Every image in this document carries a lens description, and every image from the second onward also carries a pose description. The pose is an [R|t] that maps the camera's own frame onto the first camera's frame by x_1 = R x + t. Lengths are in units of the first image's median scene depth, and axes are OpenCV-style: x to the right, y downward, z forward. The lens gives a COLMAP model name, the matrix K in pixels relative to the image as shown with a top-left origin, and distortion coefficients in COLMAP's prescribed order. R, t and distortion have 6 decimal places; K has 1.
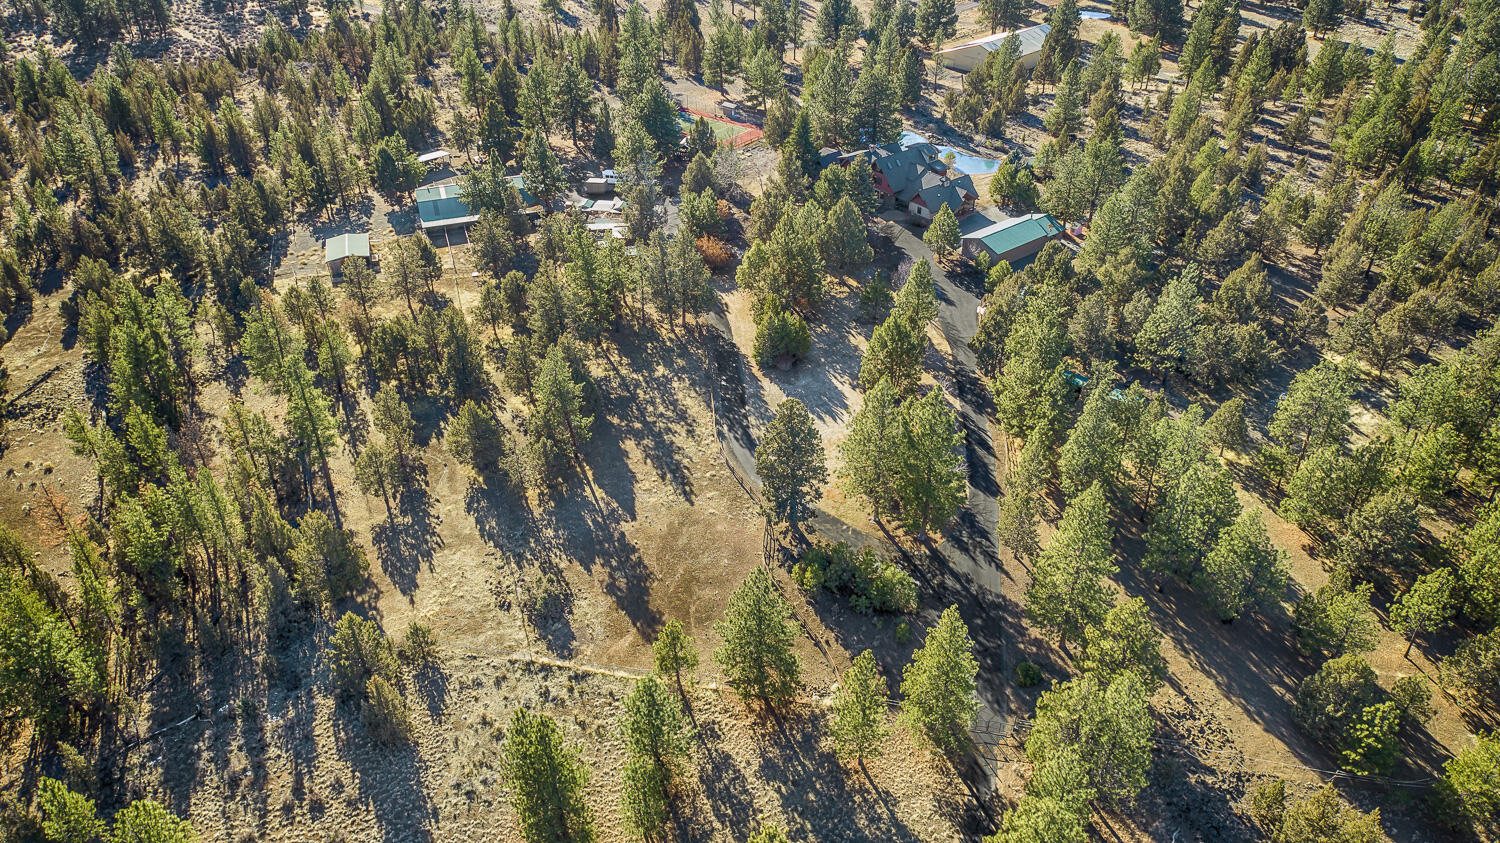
lens RADIAL K [[1001.4, 0, 750.0], [0, 1001.4, 421.5], [0, 0, 1]] dist [-0.003456, 0.001412]
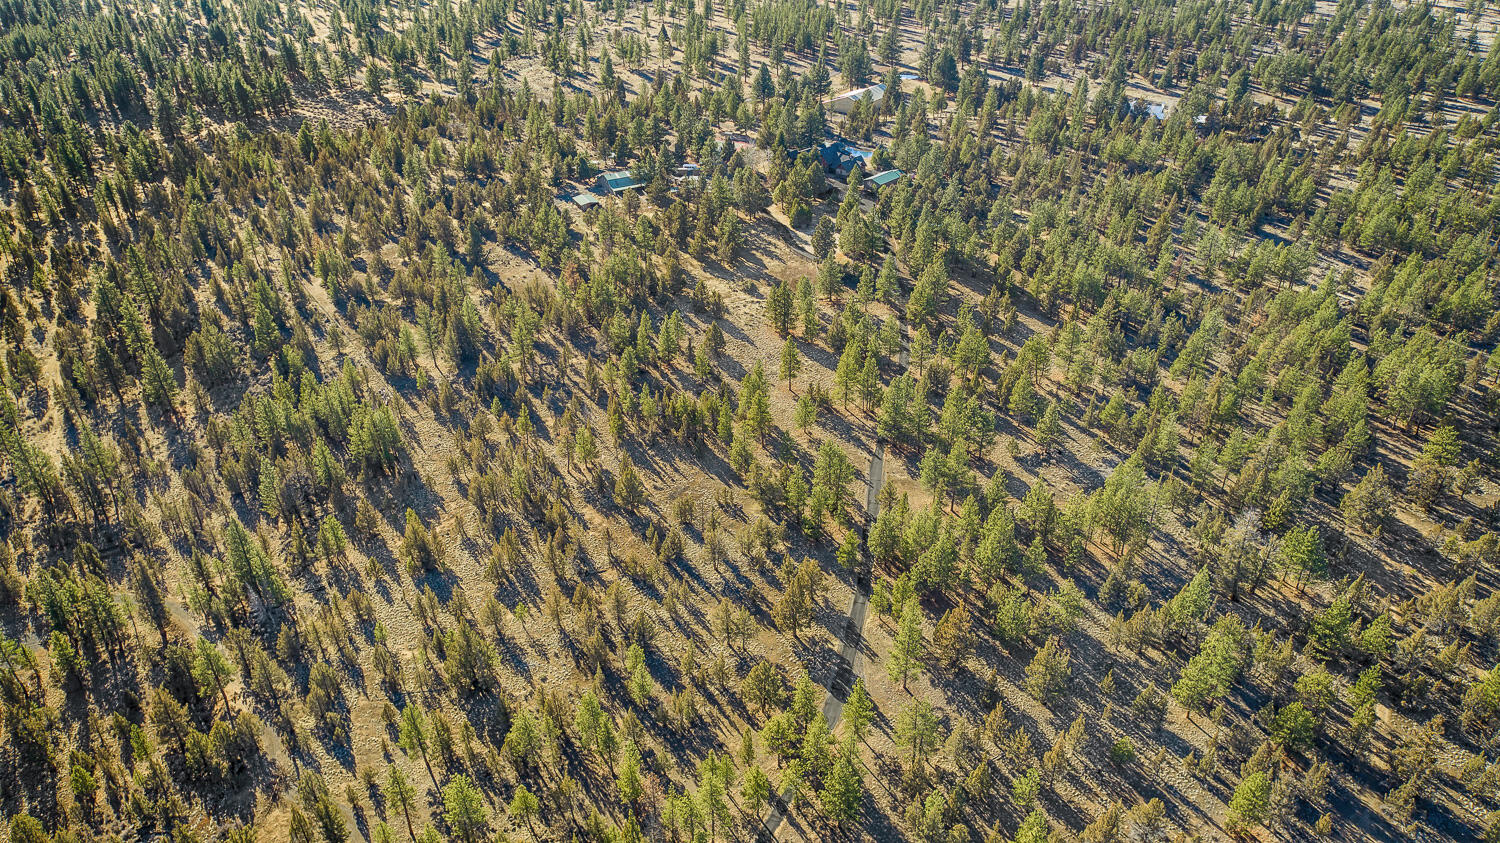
lens RADIAL K [[1001.4, 0, 750.0], [0, 1001.4, 421.5], [0, 0, 1]] dist [-0.003456, 0.001412]
pose [[0.986137, -0.086183, 0.141795, -0.311856], [0.093830, 0.994424, -0.048144, 0.338627], [-0.136855, 0.060781, 0.988725, -0.889702]]
